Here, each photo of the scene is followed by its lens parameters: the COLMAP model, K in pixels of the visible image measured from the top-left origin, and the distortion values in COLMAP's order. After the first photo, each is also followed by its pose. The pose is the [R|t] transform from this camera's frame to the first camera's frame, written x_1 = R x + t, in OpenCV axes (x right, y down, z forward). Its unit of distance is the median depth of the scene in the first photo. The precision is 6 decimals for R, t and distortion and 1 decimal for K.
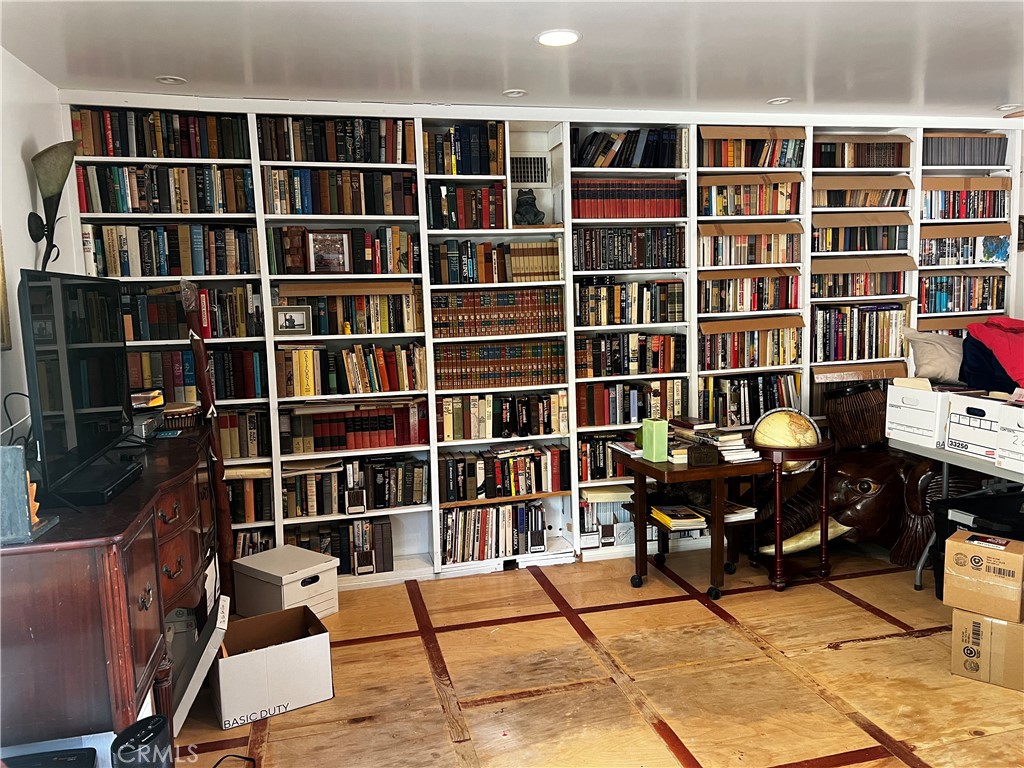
lens RADIAL K [[774.4, 0, 506.0], [0, 774.4, 390.7], [0, 0, 1]] dist [0.045477, -0.048937]
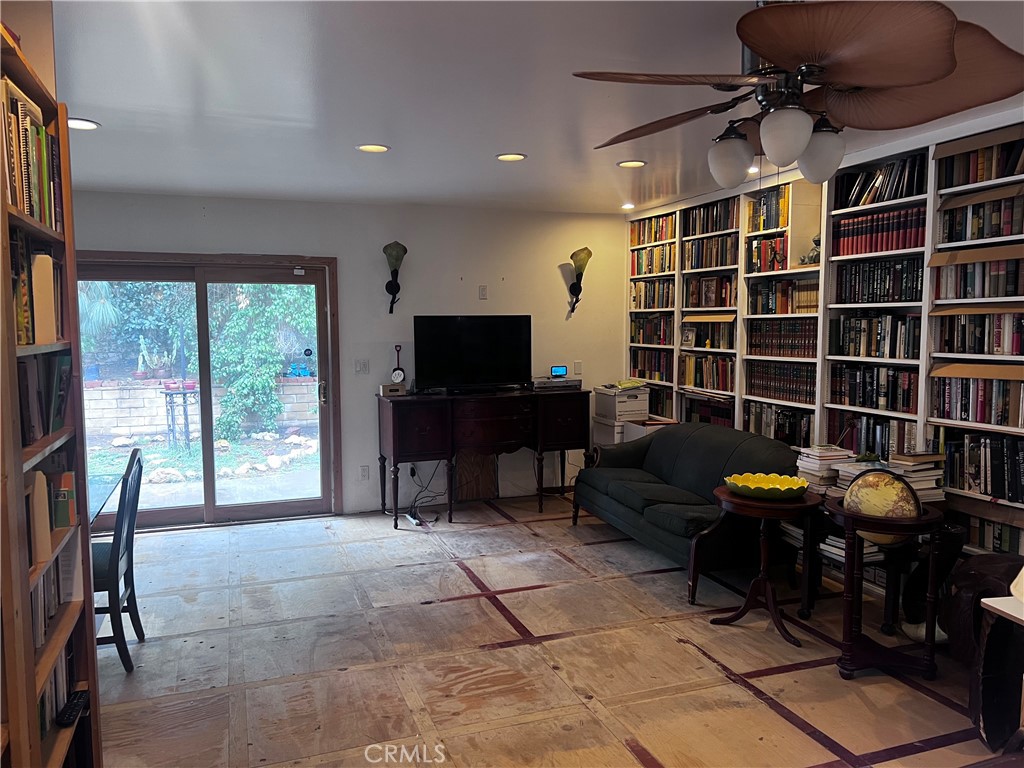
lens RADIAL K [[774.4, 0, 512.7], [0, 774.4, 383.1], [0, 0, 1]] dist [0.045477, -0.048937]
pose [[0.095052, 0.107112, -0.989693, 1.090217], [-0.122907, 0.987850, 0.095109, -0.090313], [0.987856, 0.112600, 0.107062, 0.433068]]
